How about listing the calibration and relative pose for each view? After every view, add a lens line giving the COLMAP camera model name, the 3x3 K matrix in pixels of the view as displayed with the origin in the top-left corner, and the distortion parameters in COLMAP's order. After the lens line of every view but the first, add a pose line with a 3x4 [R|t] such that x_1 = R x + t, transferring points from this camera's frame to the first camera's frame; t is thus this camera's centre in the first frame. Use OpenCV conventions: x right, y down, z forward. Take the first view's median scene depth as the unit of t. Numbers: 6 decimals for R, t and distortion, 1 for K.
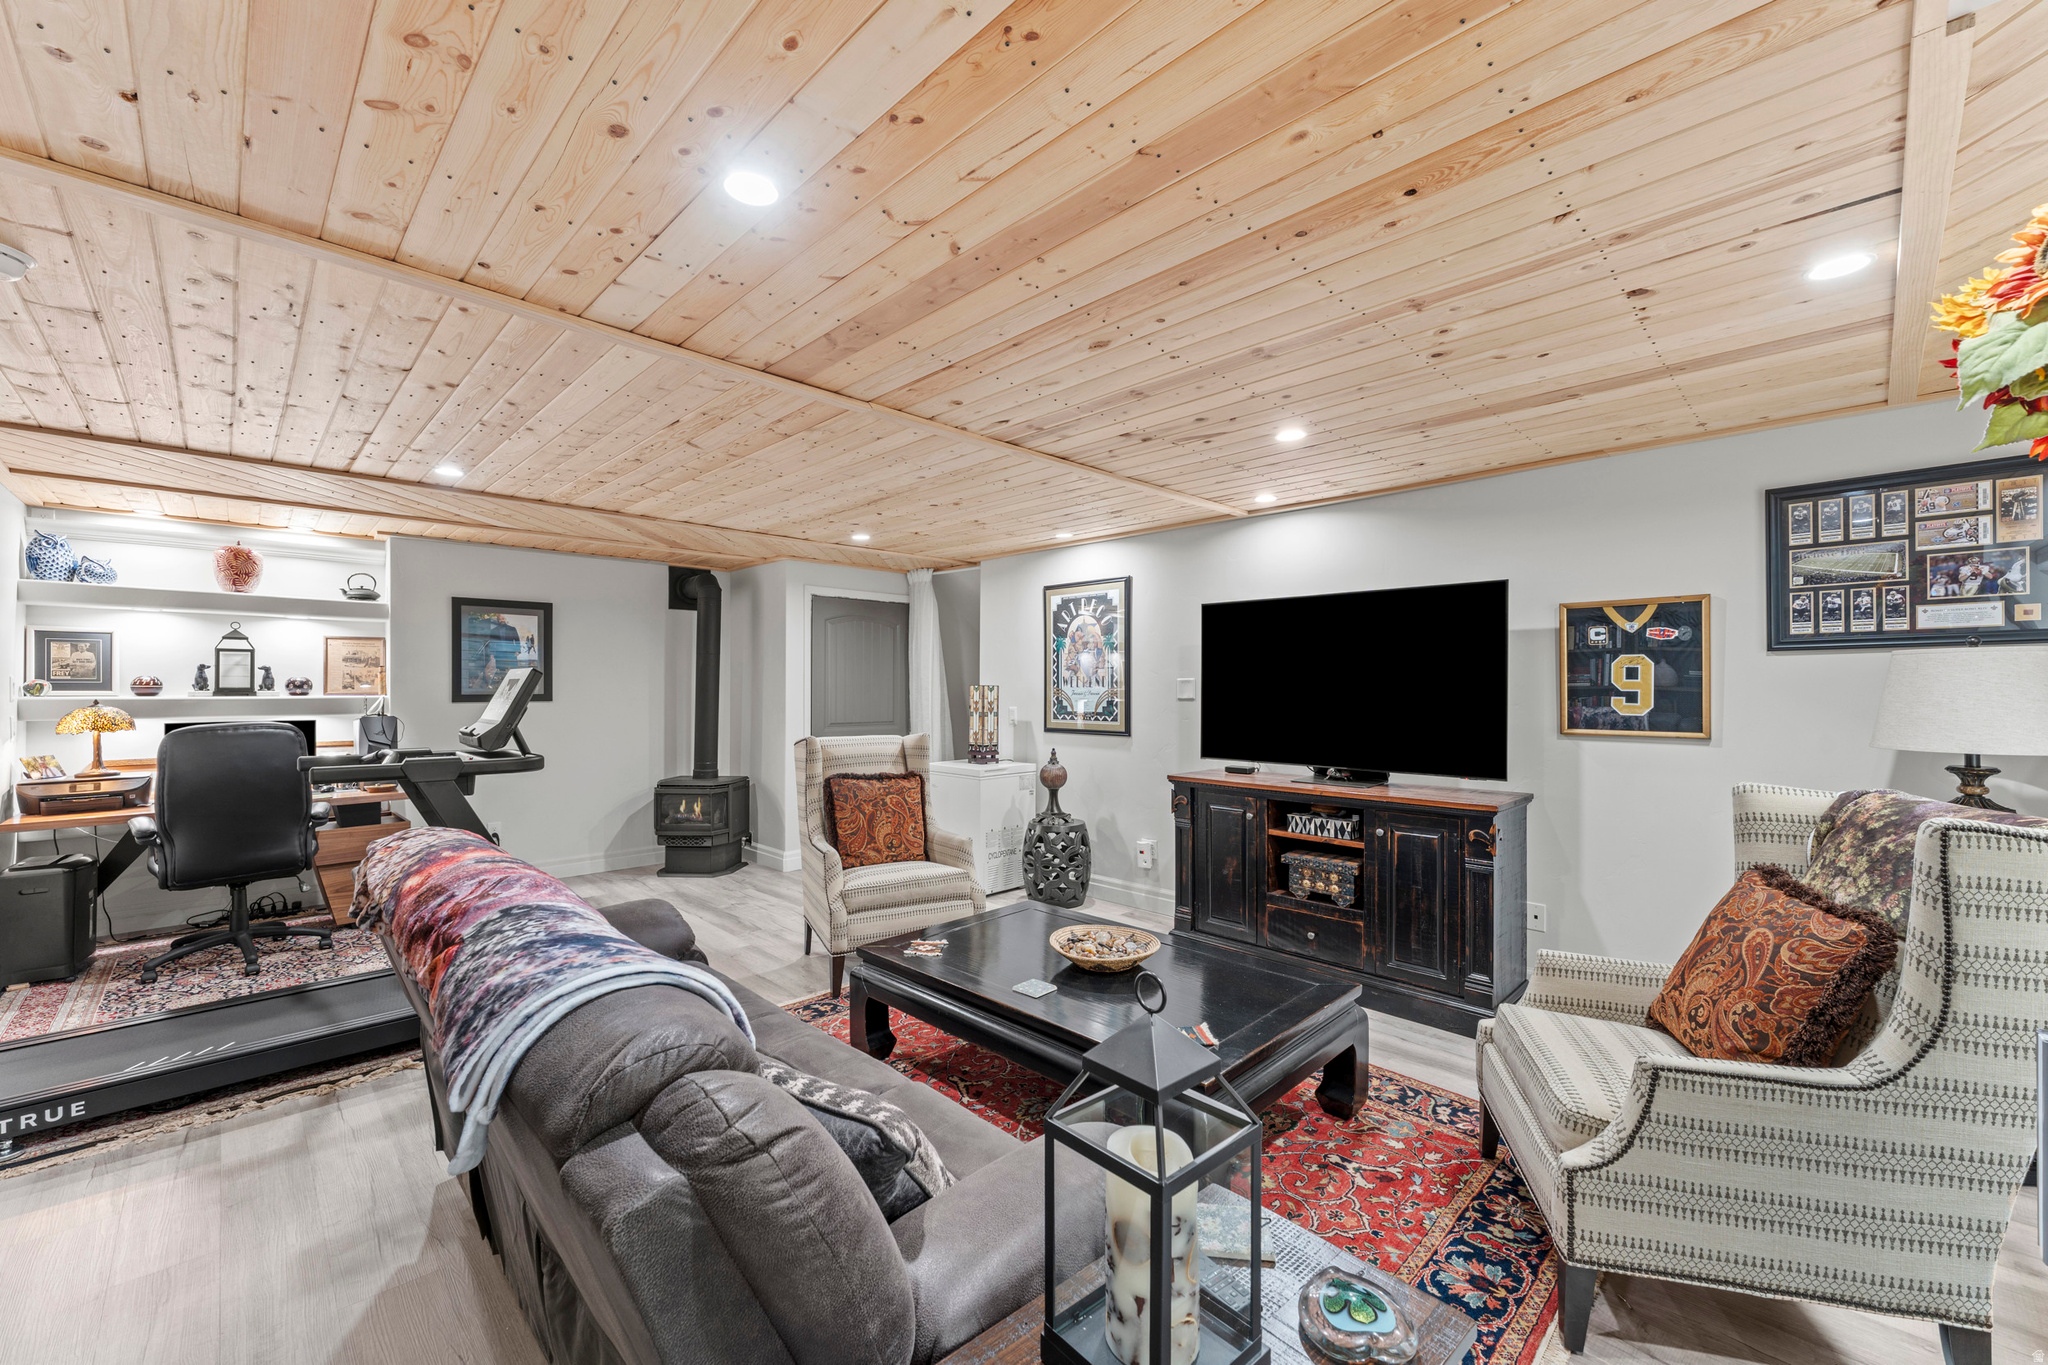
lens RADIAL K [[817.8, 0, 1022.7], [0, 817.8, 686.6], [0, 0, 1]] dist [0.002047, 0.000415]
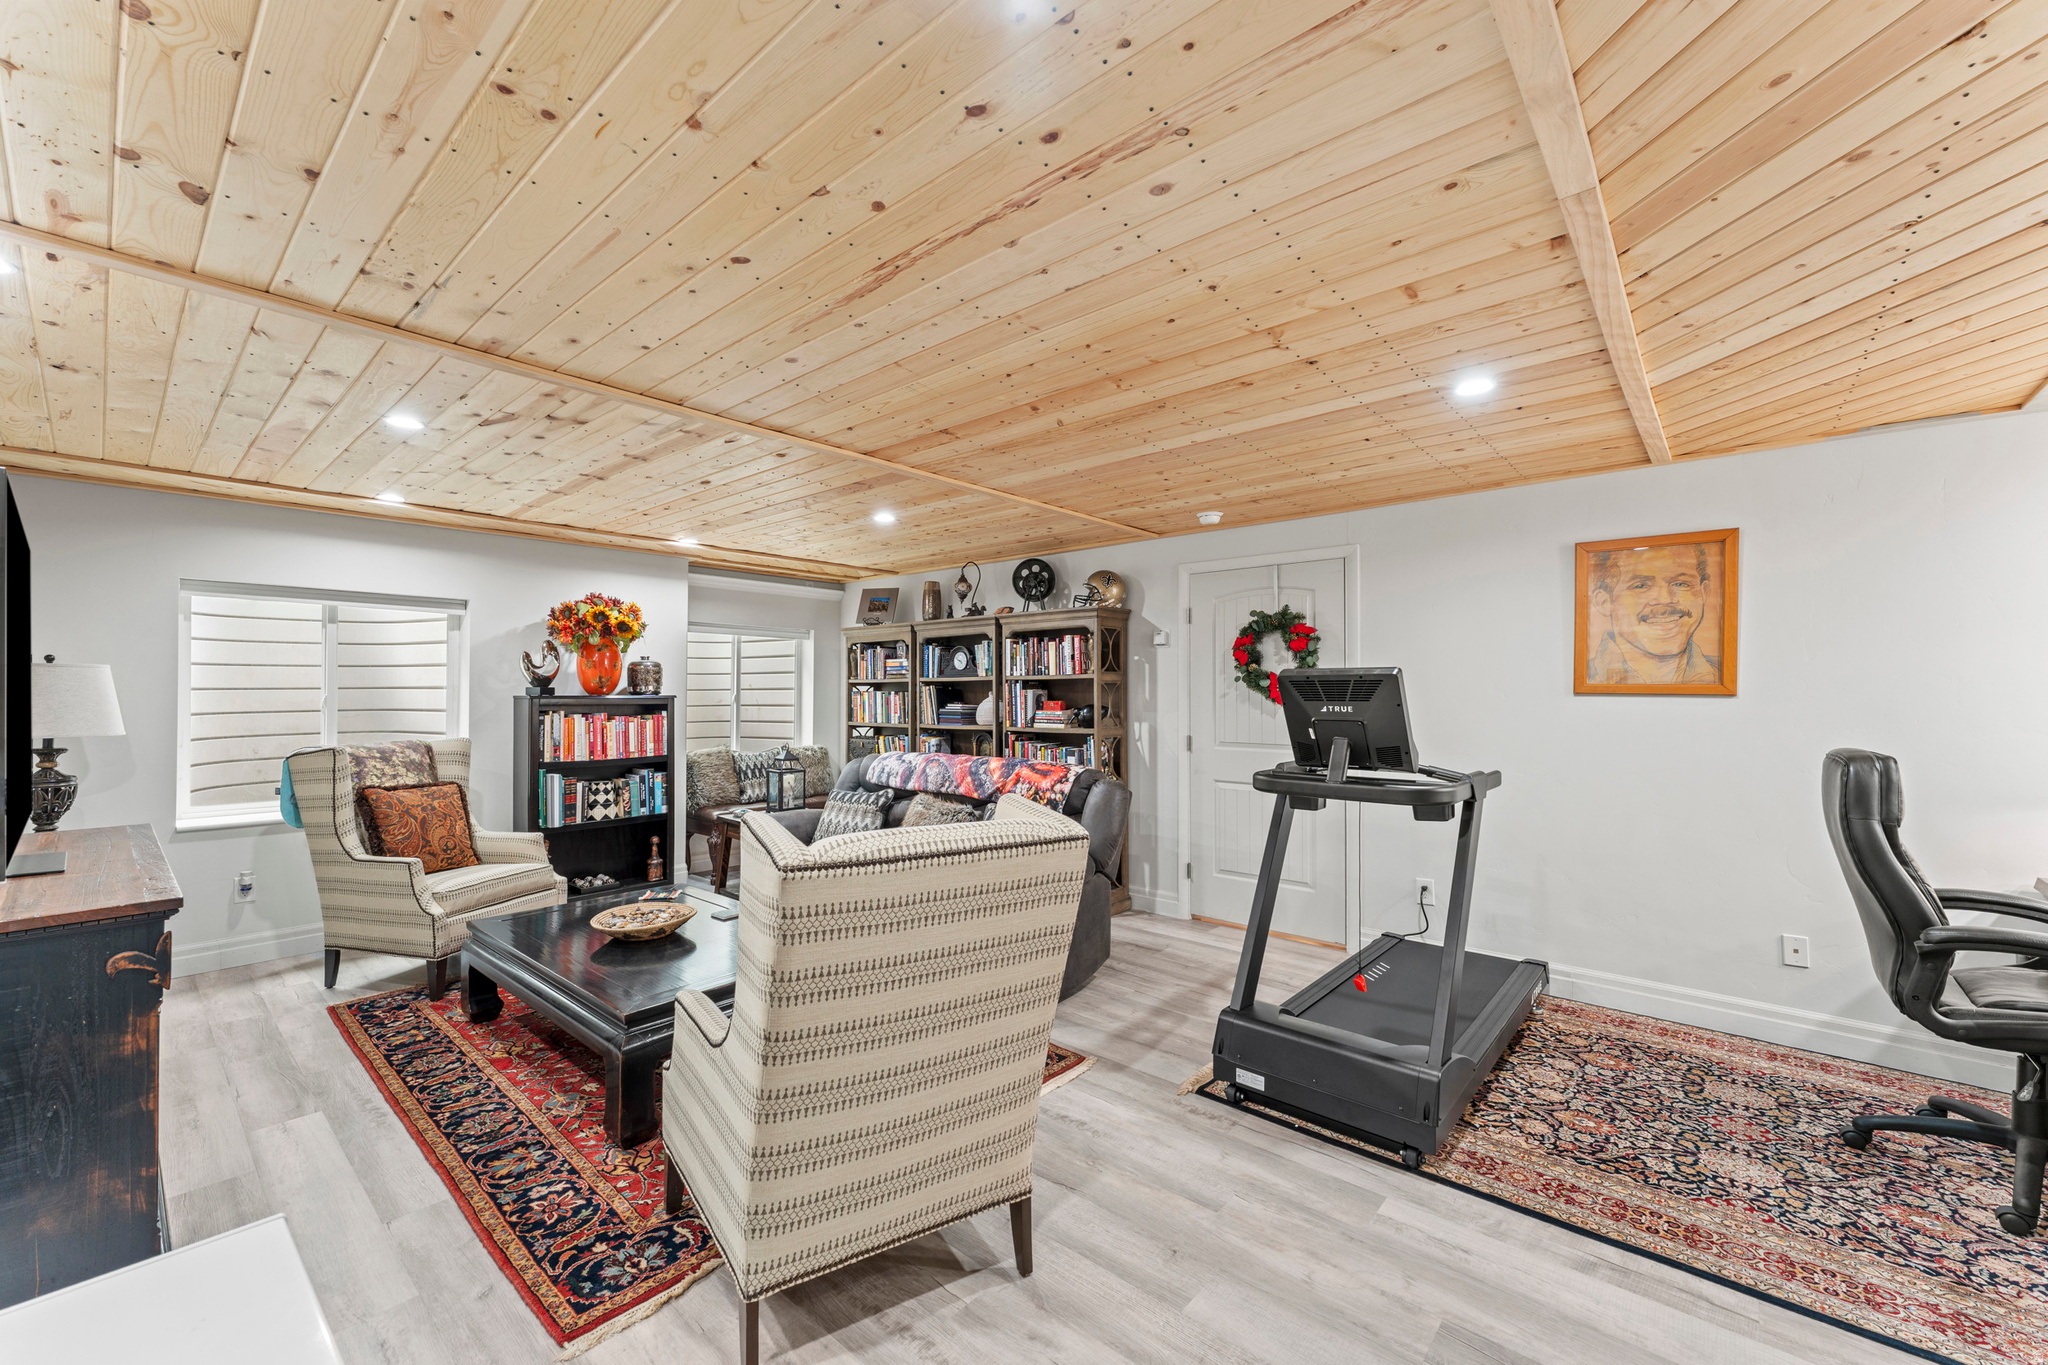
lens RADIAL K [[817.8, 0, 1019.3], [0, 817.8, 689.5], [0, 0, 1]] dist [0.002047, 0.000415]
pose [[-0.998137, -0.002391, -0.060971, -0.210007], [-0.002048, 0.999982, -0.005696, 0.001479], [0.060983, -0.005561, -0.998123, 1.298440]]
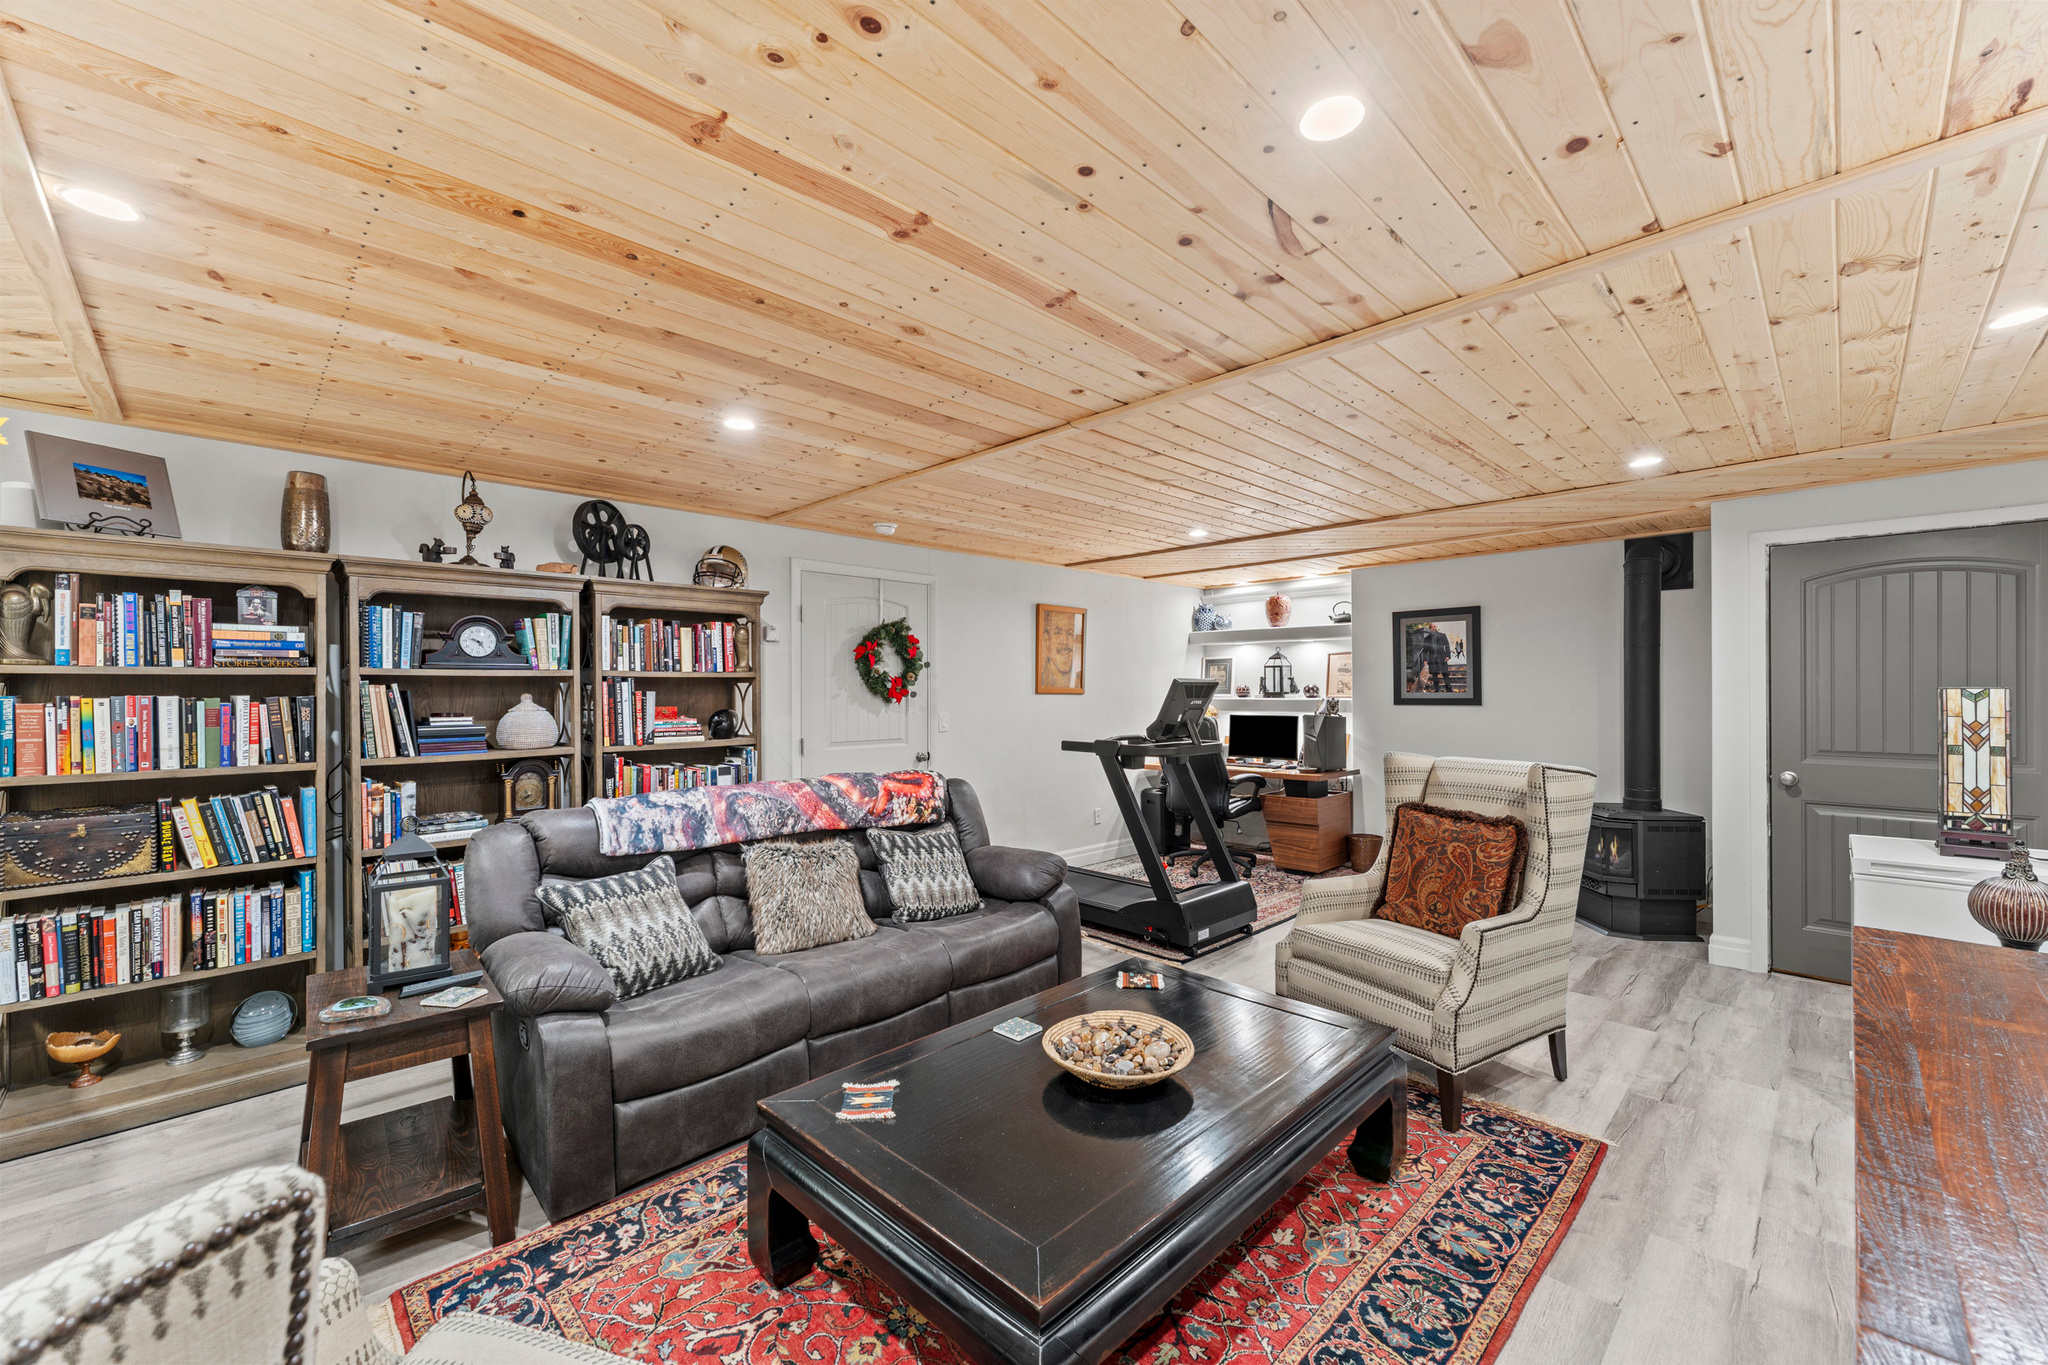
lens RADIAL K [[817.8, 0, 1018.9], [0, 817.8, 687.0], [0, 0, 1]] dist [0.002047, 0.000415]
pose [[-0.007053, -0.005860, -0.999958, 0.500657], [0.005842, 0.999966, -0.005901, -0.002172], [0.999958, -0.005883, -0.007019, 0.548290]]
